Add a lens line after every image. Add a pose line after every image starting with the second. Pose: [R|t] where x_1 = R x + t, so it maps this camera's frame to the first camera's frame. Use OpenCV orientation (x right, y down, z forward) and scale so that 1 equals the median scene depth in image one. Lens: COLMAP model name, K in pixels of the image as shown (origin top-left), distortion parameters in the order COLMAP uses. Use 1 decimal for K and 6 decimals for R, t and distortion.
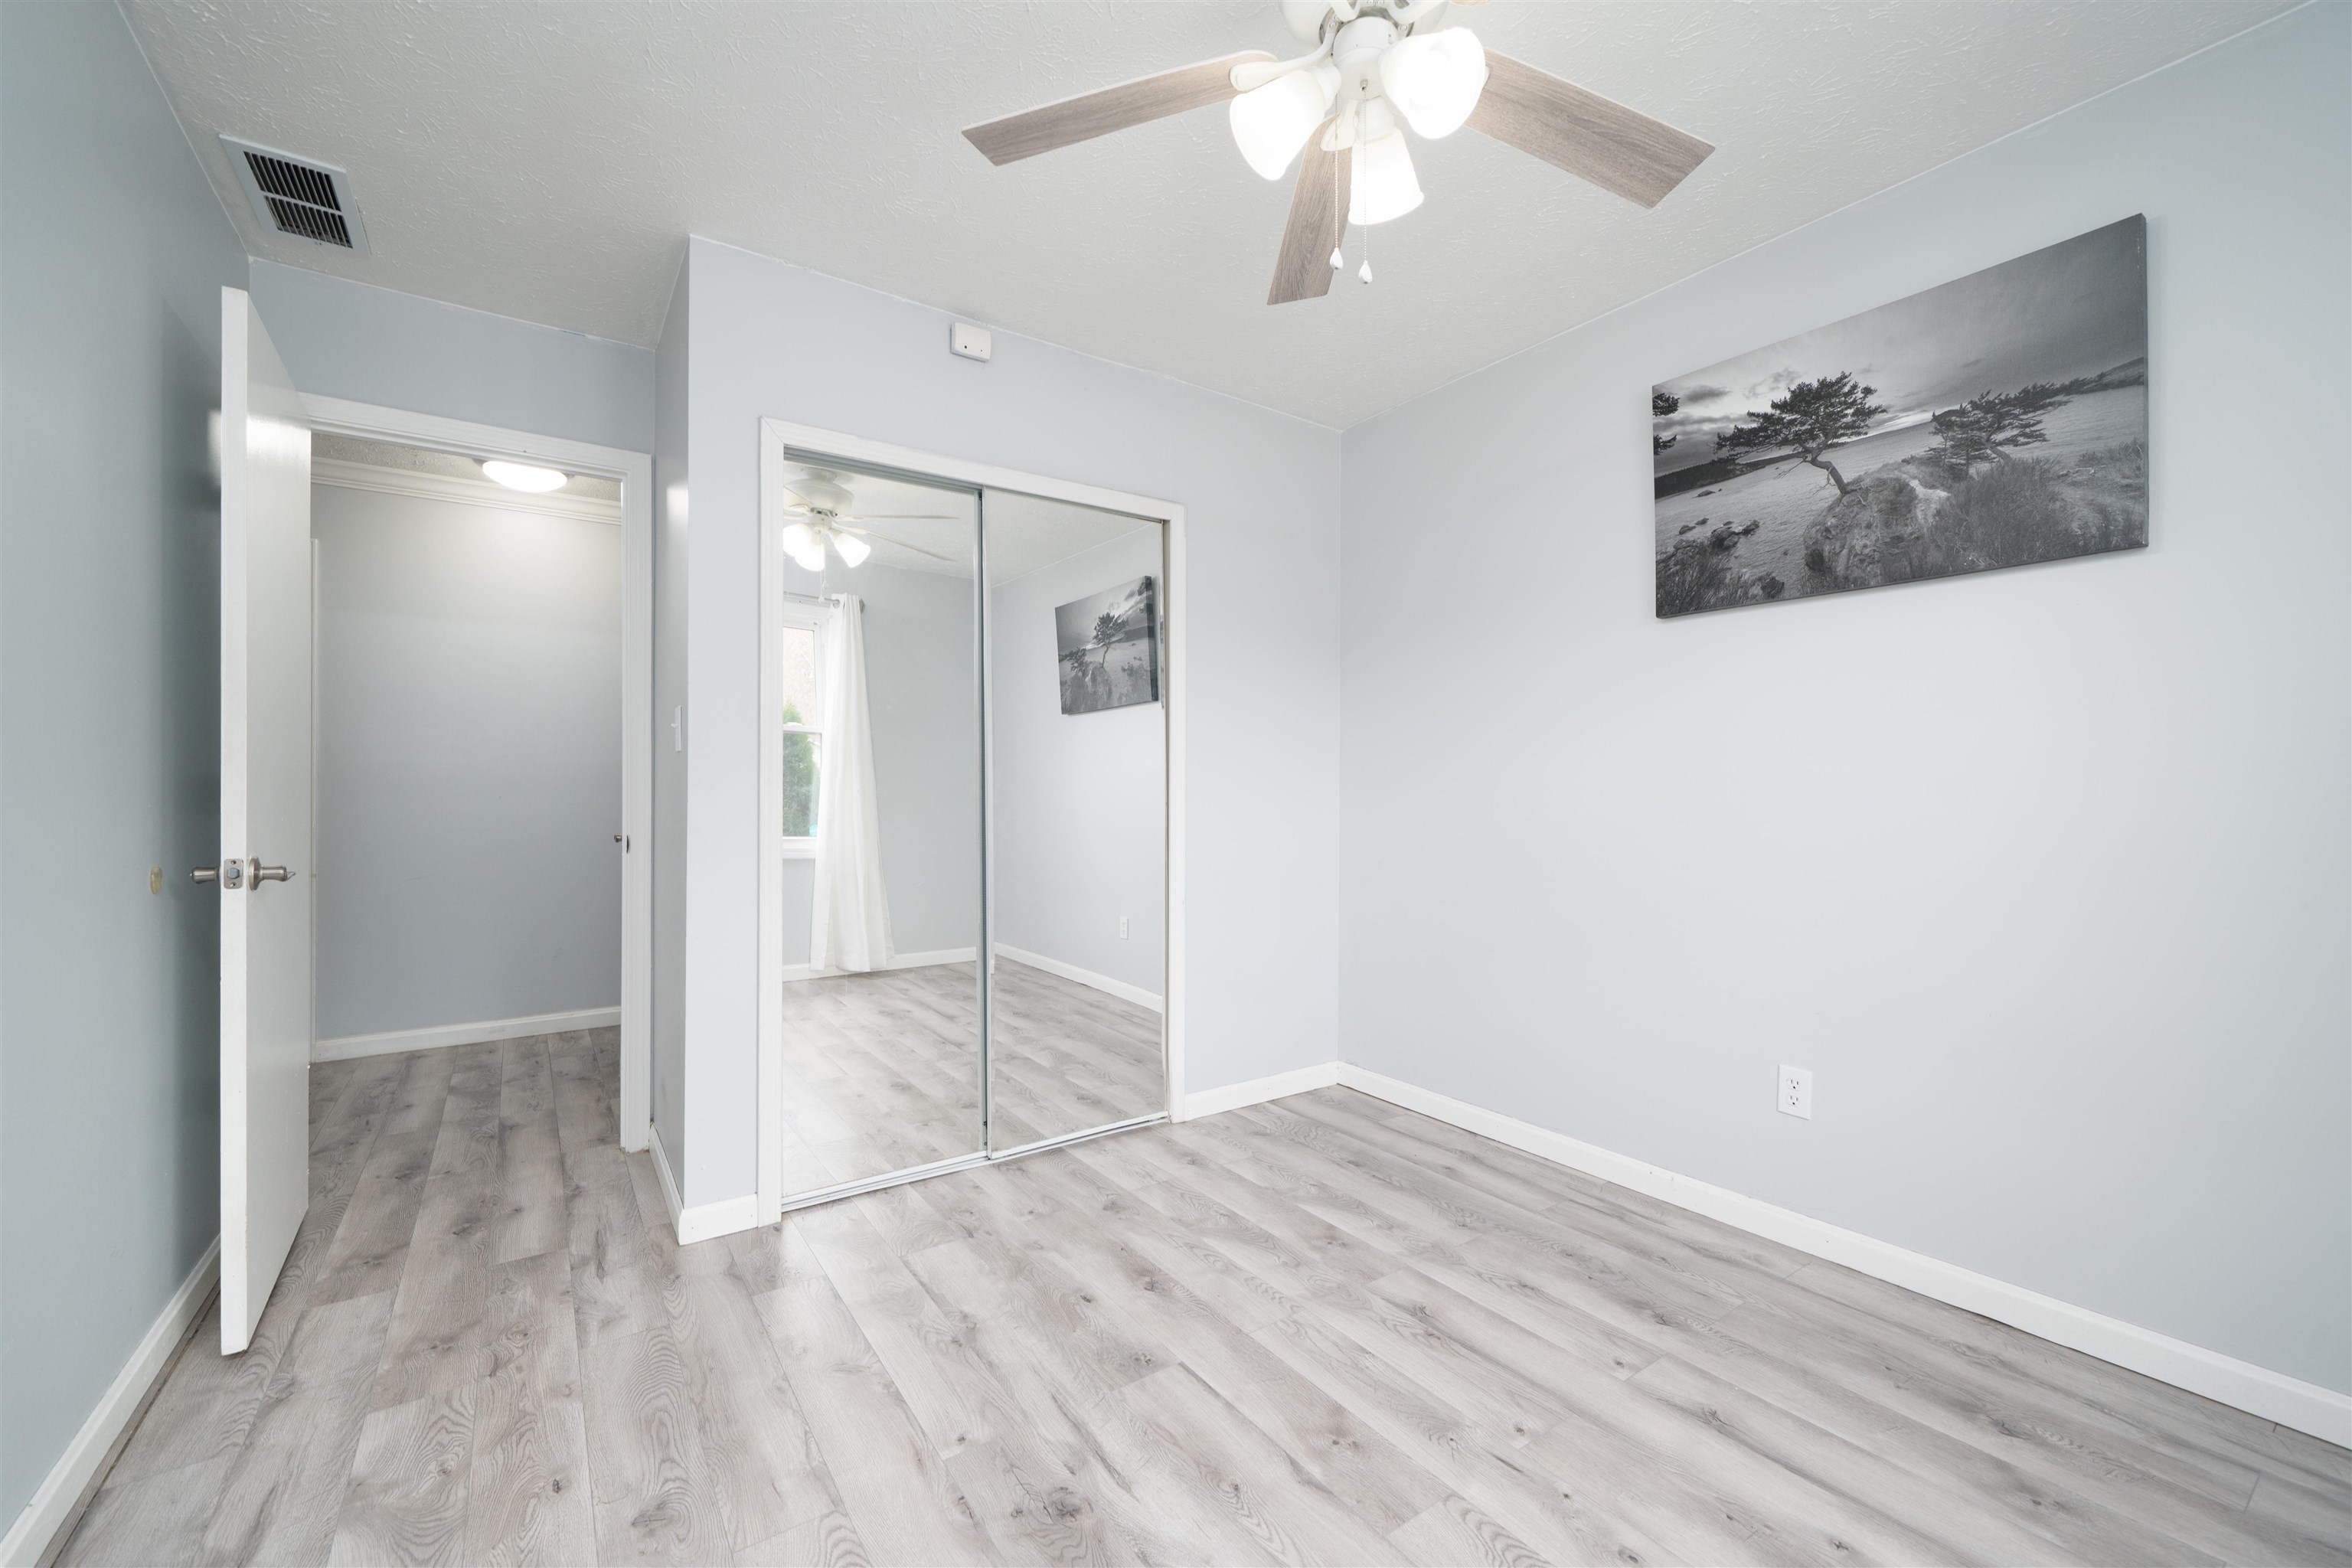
lens RADIAL K [[941.5, 0, 1177.4], [0, 941.5, 792.2], [0, 0, 1]] dist [-0.001341, 0.000221]
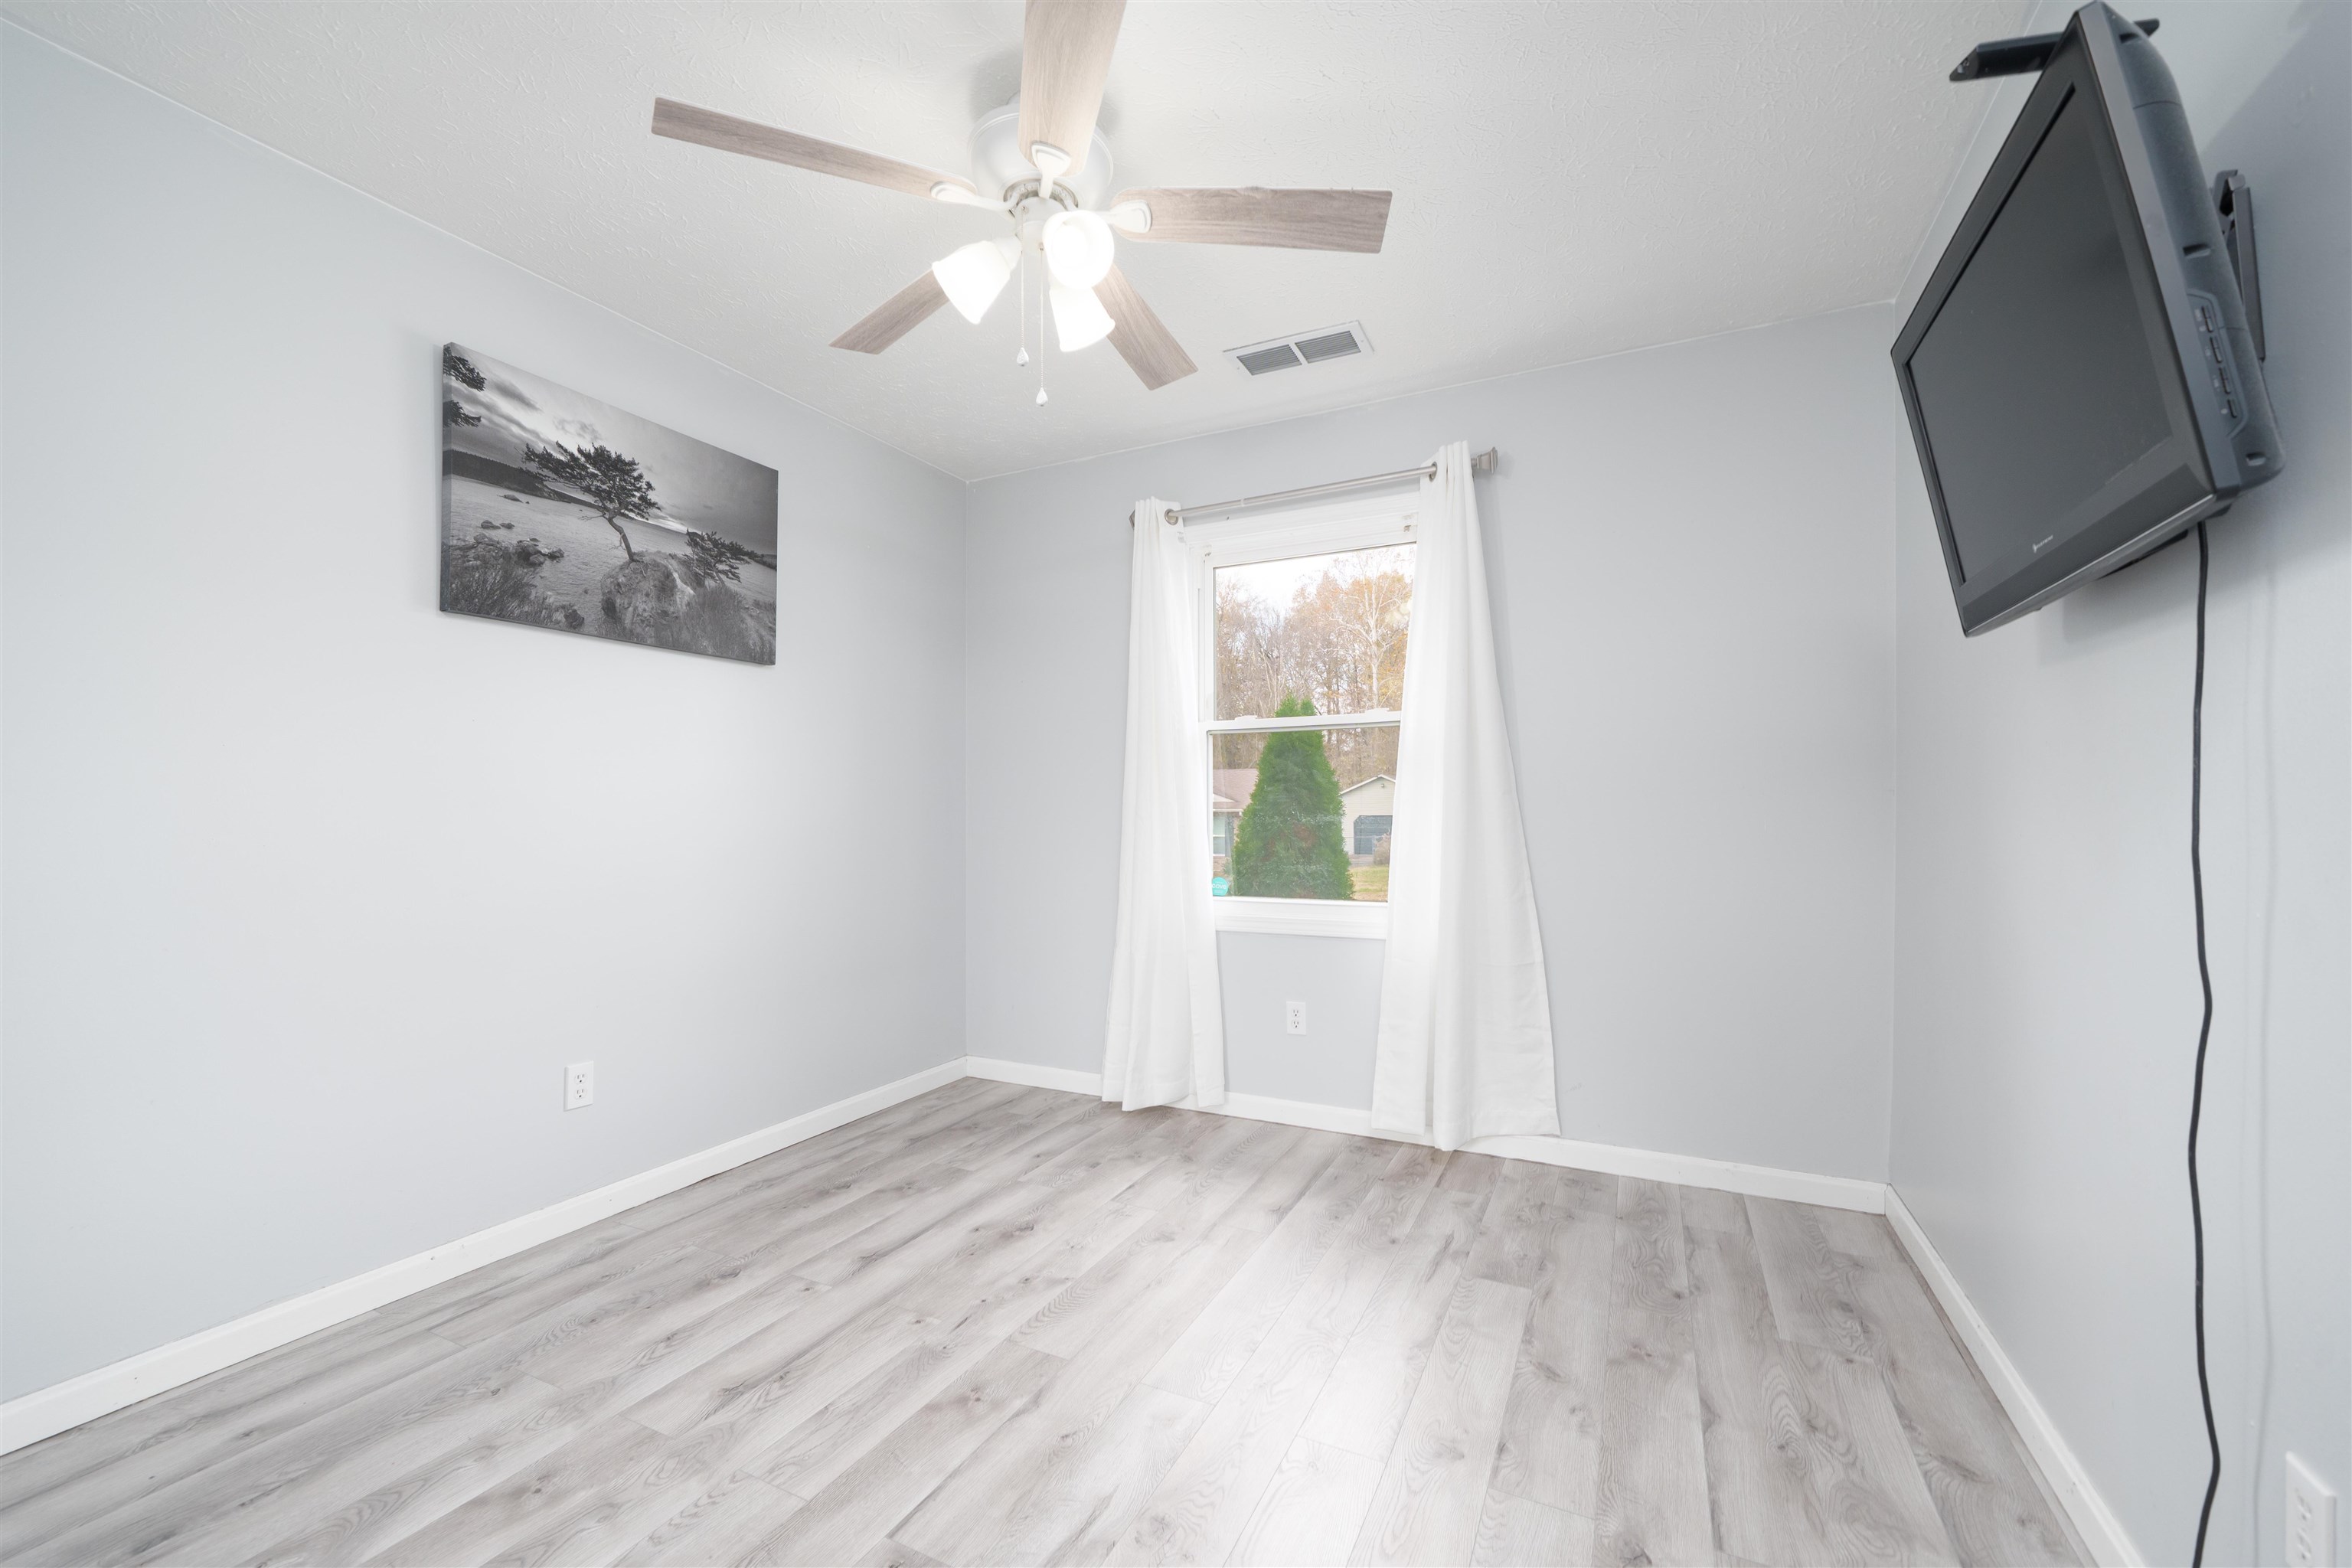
lens RADIAL K [[942.5, 0, 1162.7], [0, 942.5, 816.7], [0, 0, 1]] dist [-0.001430, -0.000051]
pose [[-0.472812, -0.005928, 0.881143, -0.699567], [0.002578, 0.999964, 0.008110, -0.000539], [-0.881160, 0.006106, -0.472780, 1.027704]]
